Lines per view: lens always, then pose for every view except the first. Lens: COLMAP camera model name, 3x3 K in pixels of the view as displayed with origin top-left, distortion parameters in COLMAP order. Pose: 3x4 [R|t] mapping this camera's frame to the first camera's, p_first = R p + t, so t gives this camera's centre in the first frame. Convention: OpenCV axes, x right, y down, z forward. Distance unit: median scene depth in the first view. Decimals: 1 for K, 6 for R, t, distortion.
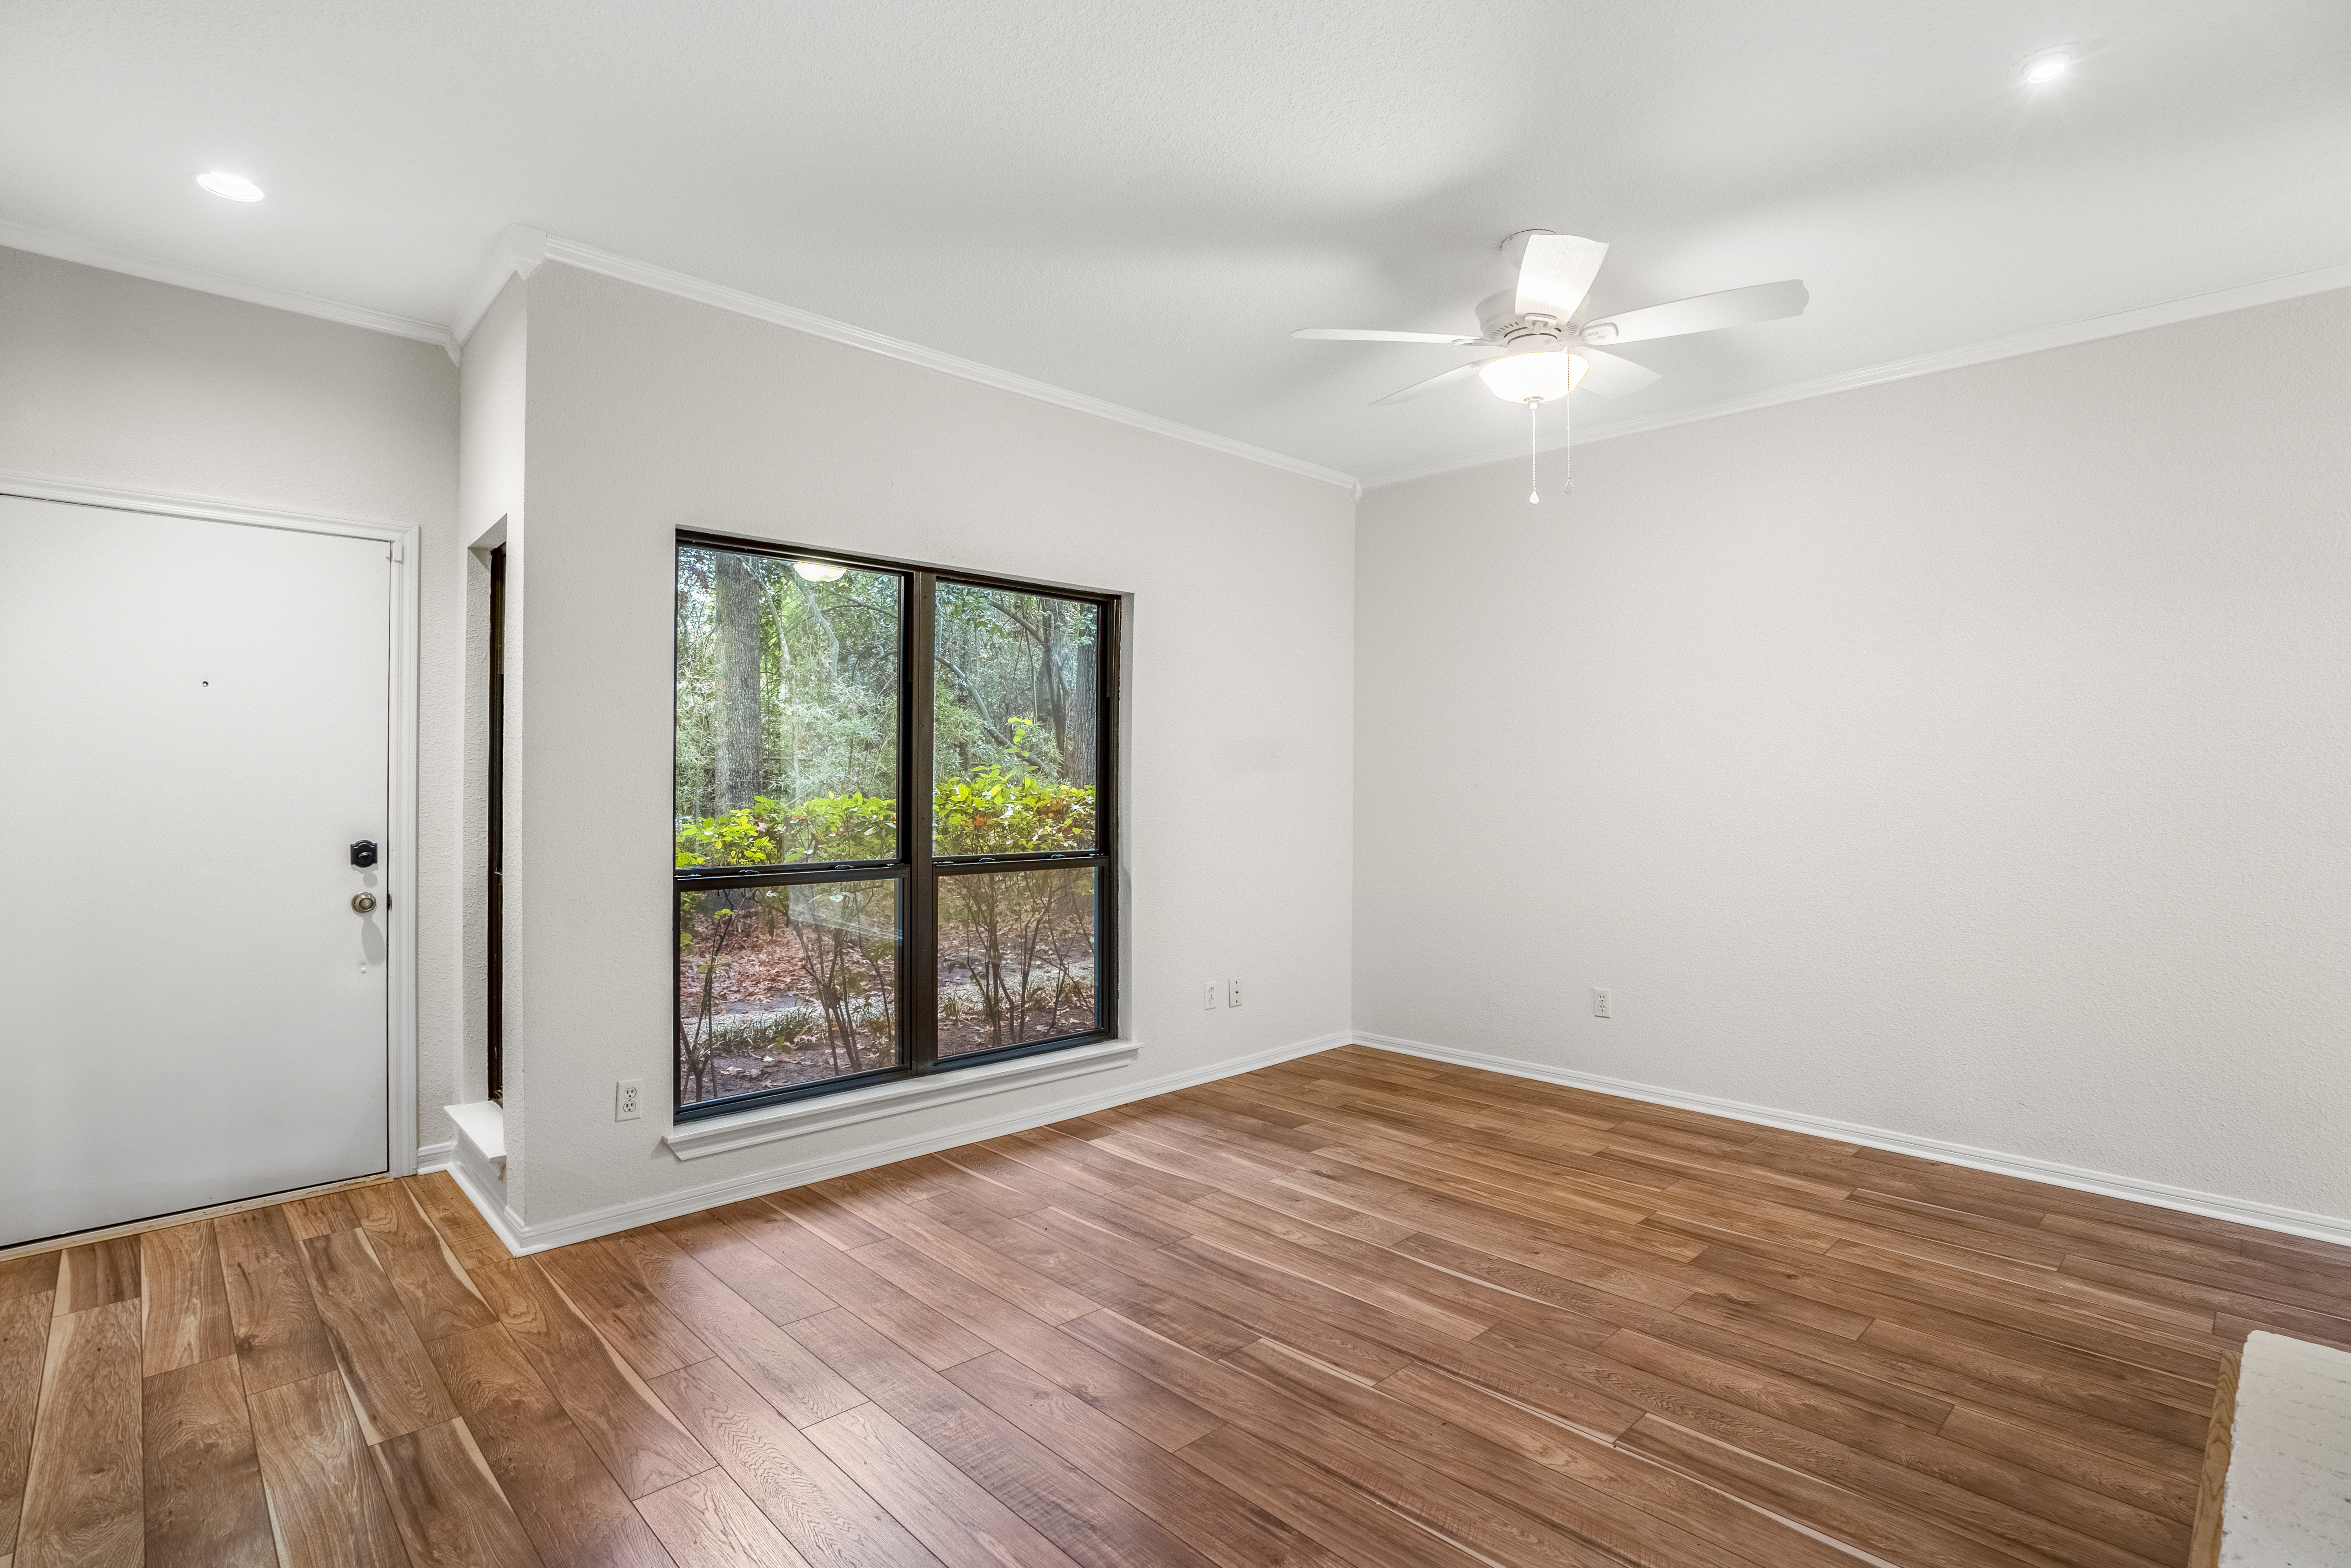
lens RADIAL K [[1134.1, 0, 1178.6], [0, 1134.1, 792.4], [0, 0, 1]] dist [-0.054301, 0.022950]
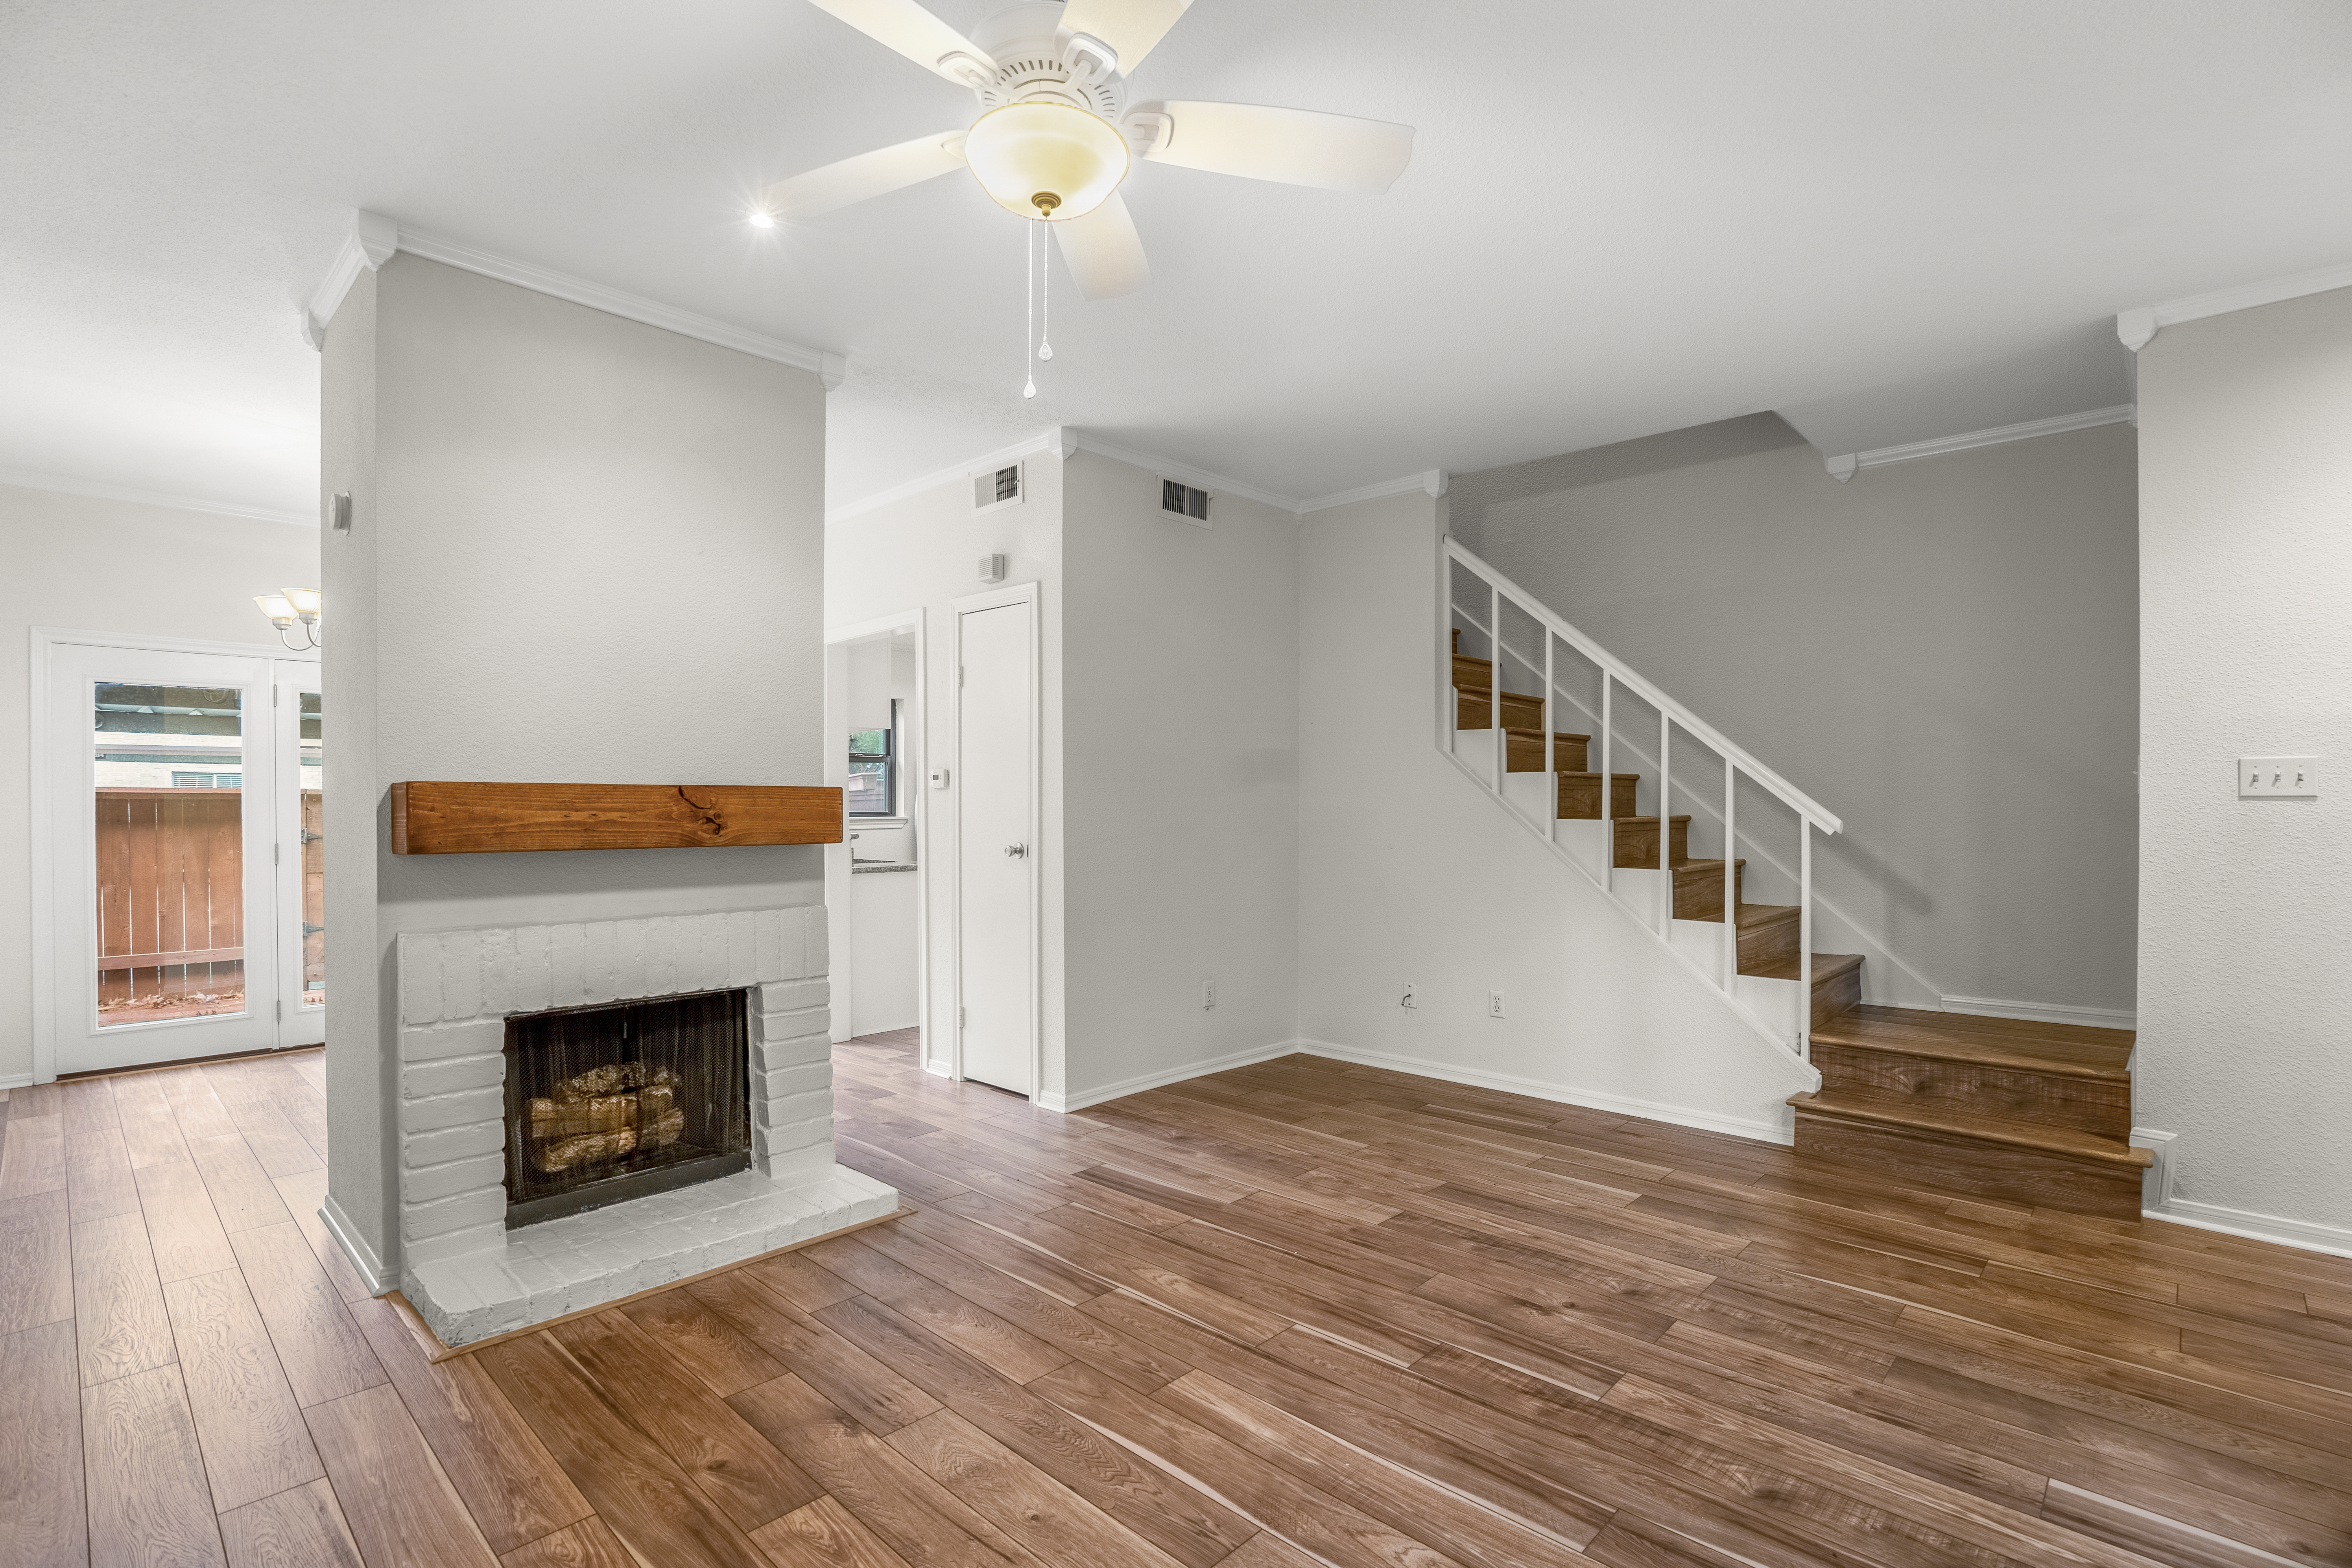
lens RADIAL K [[1087.1, 0, 1178.0], [0, 1087.1, 802.2], [0, 0, 1]] dist [-0.054945, 0.023137]
pose [[-0.999247, -0.004490, -0.038532, 0.328444], [-0.005018, 0.999895, 0.013603, -0.014318], [0.038467, 0.013786, -0.999165, 2.023796]]
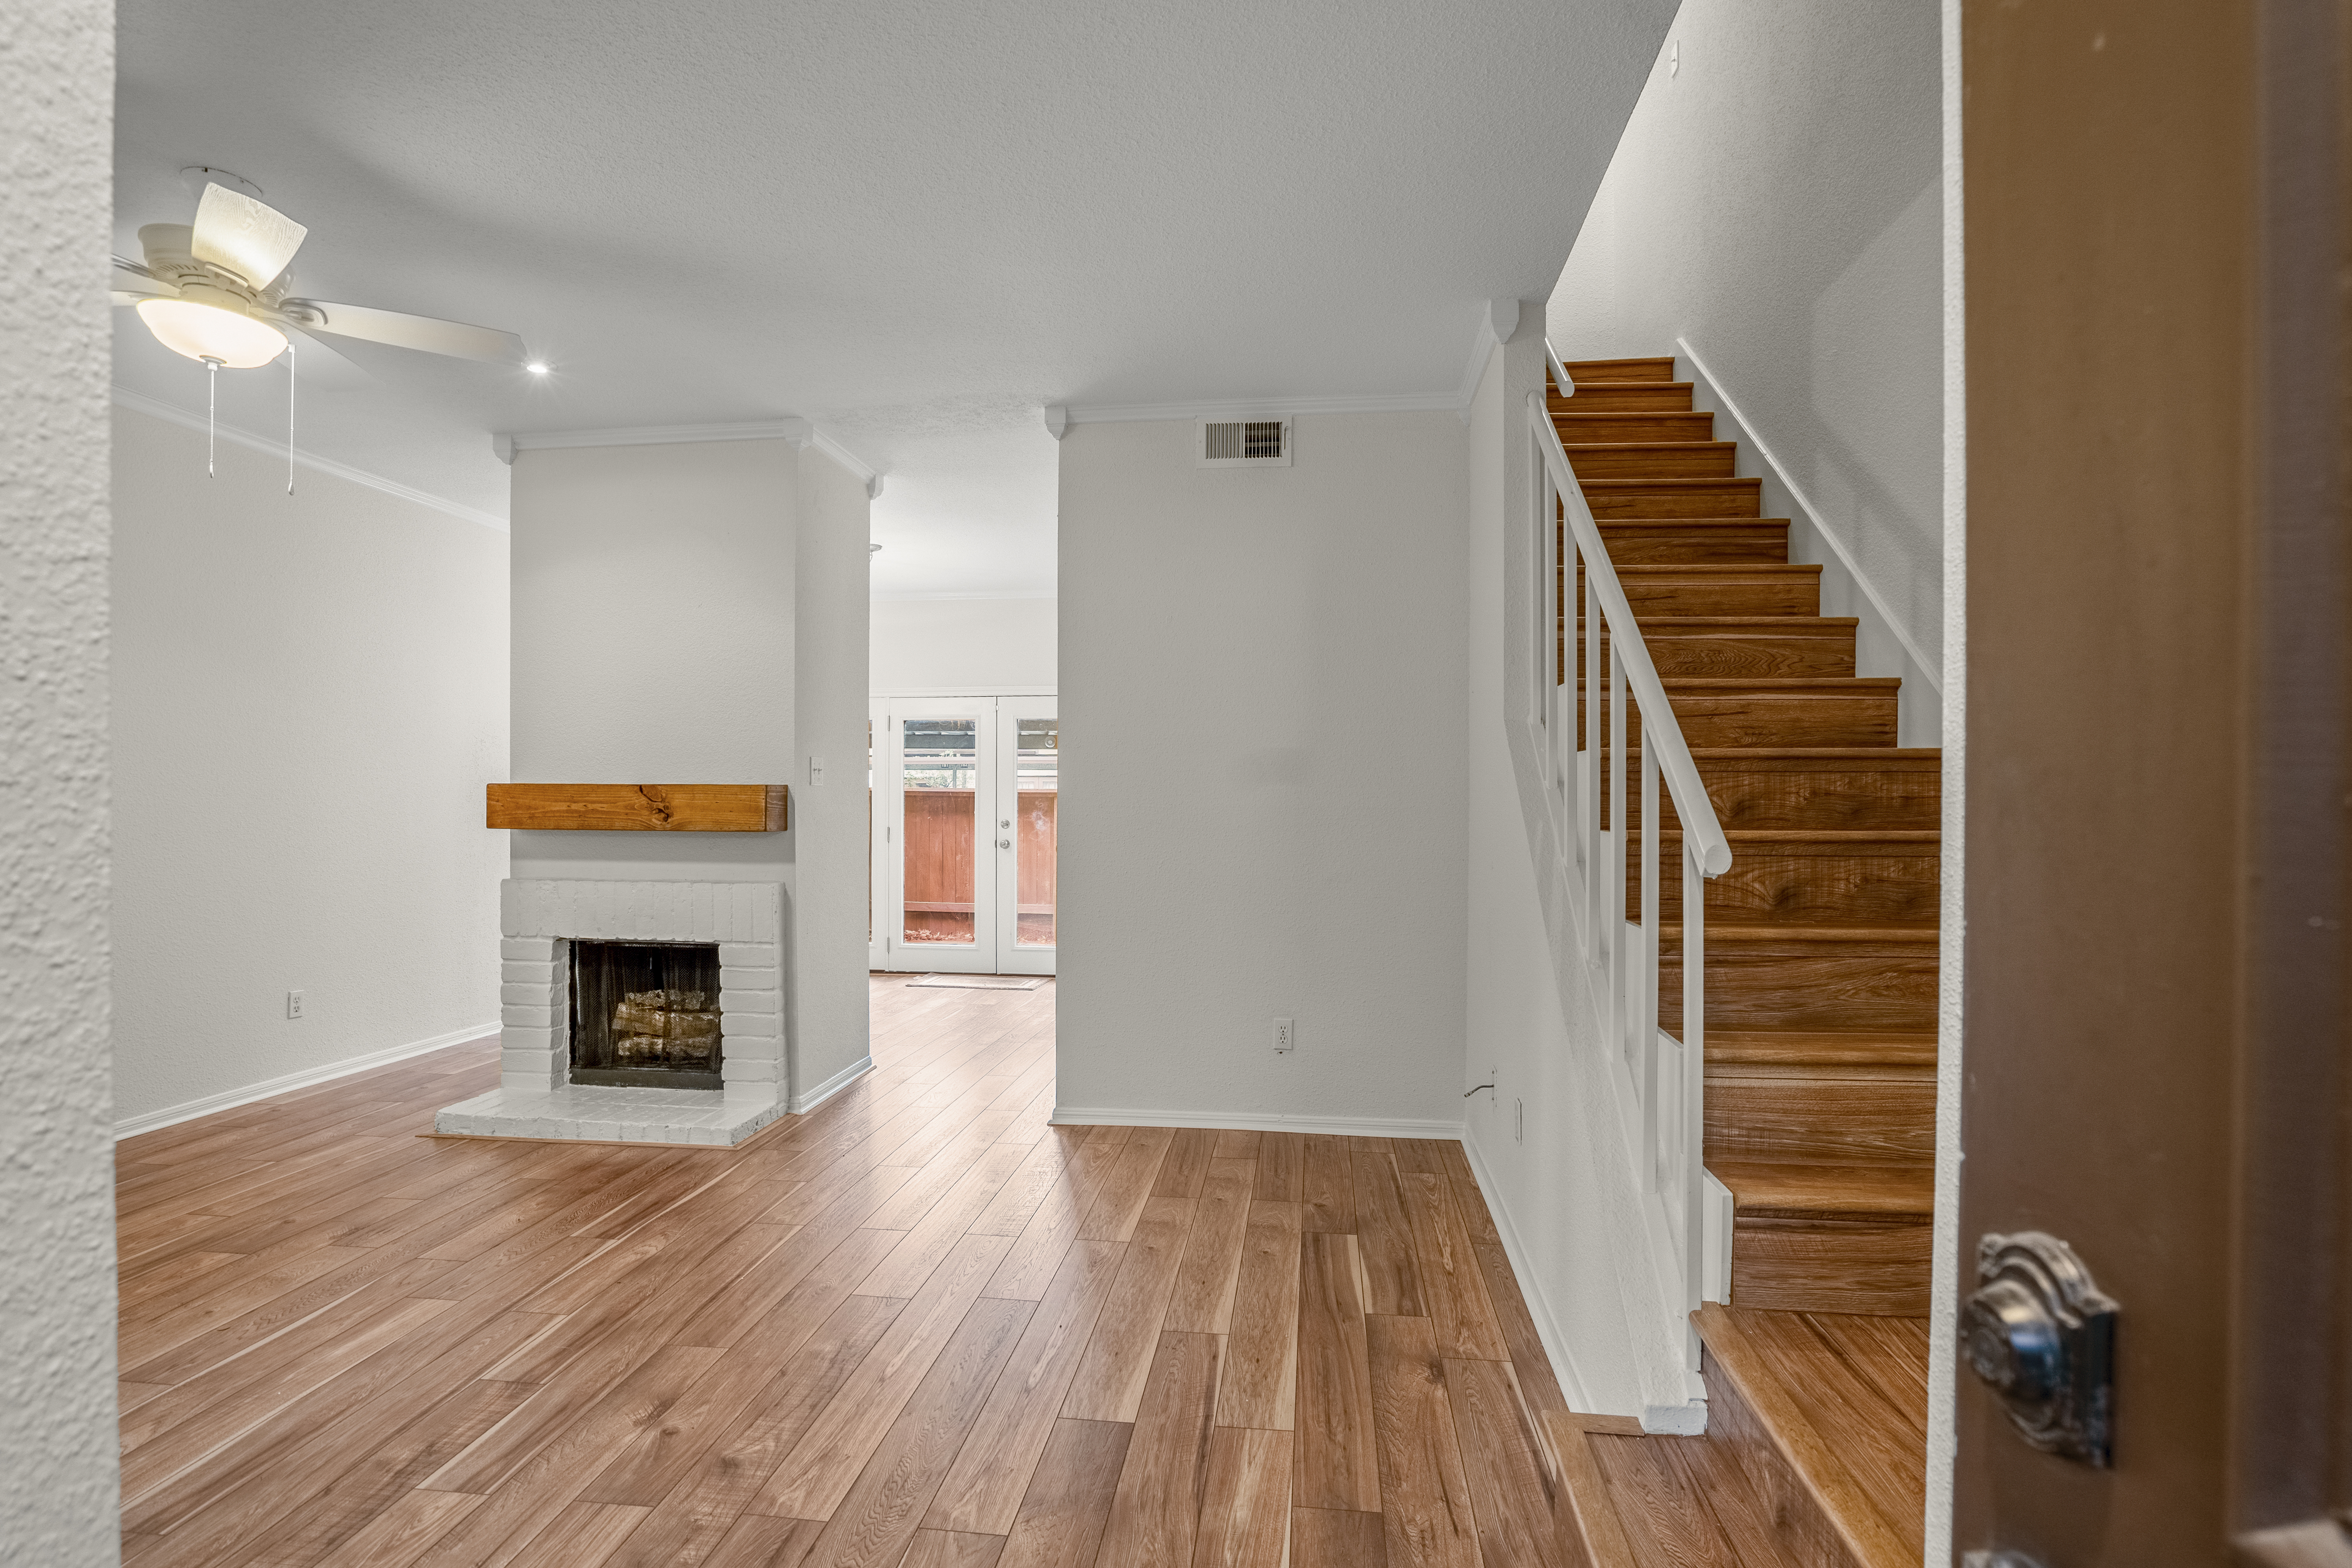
lens RADIAL K [[1134.7, 0, 1179.1], [0, 1134.7, 792.4], [0, 0, 1]] dist [-0.054301, 0.022950]
pose [[-0.636278, -0.000724, 0.771460, -1.071712], [0.005144, 0.999973, 0.005181, -0.006410], [-0.771443, 0.007265, -0.636257, 1.201198]]
